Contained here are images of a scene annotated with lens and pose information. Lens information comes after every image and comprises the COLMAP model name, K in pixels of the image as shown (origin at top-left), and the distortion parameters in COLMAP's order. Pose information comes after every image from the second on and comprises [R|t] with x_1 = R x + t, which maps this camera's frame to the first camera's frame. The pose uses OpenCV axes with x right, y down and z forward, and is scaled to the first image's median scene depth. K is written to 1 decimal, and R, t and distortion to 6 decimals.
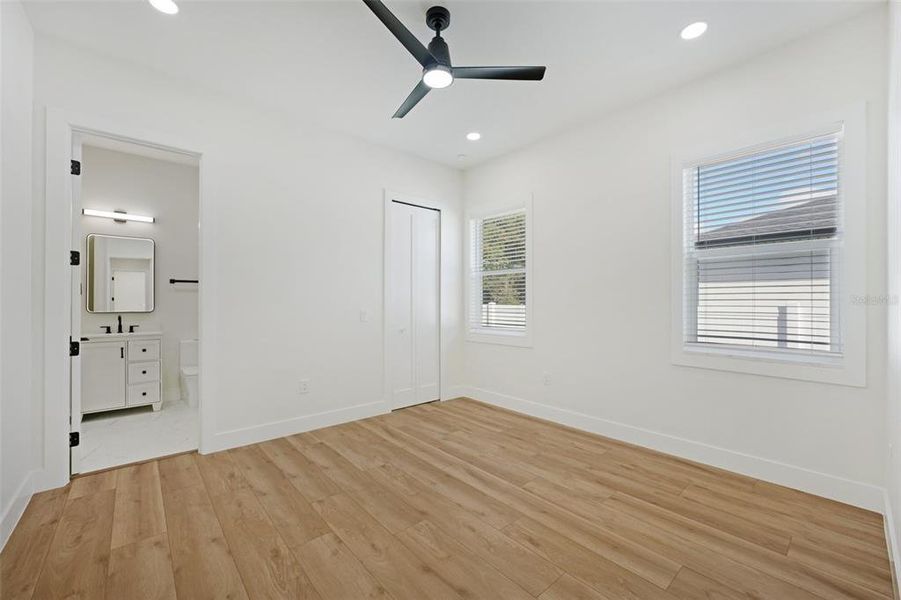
lens RADIAL K [[366.6, 0, 449.8], [0, 366.6, 304.1], [0, 0, 1]] dist [-0.003032, 0.000062]
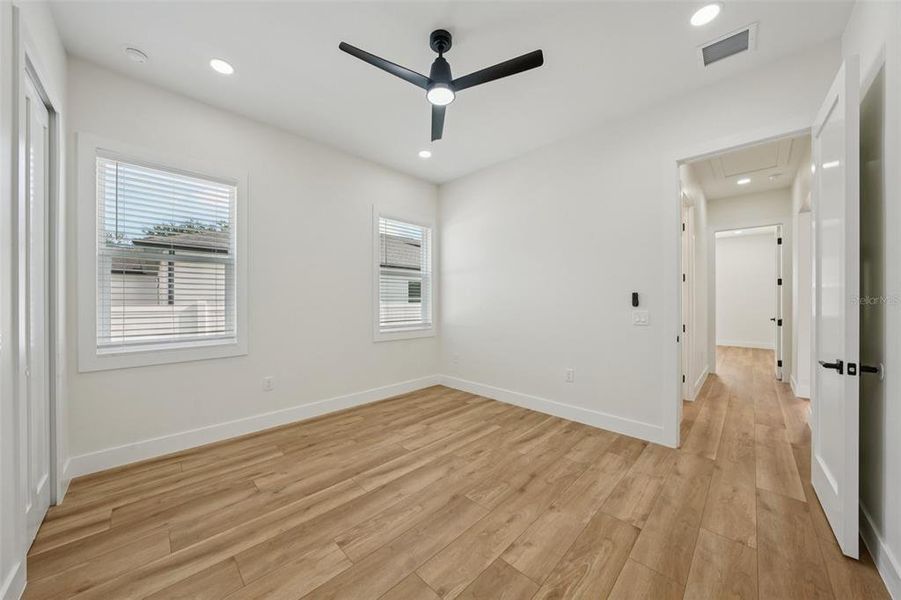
lens RADIAL K [[306.2, 0, 447.7], [0, 306.2, 304.4], [0, 0, 1]] dist [-0.019171, 0.000126]
pose [[-0.063999, -0.008676, 0.997912, -0.734984], [0.004614, 0.999949, 0.008990, -0.007369], [-0.997939, 0.005180, -0.063955, 0.819504]]
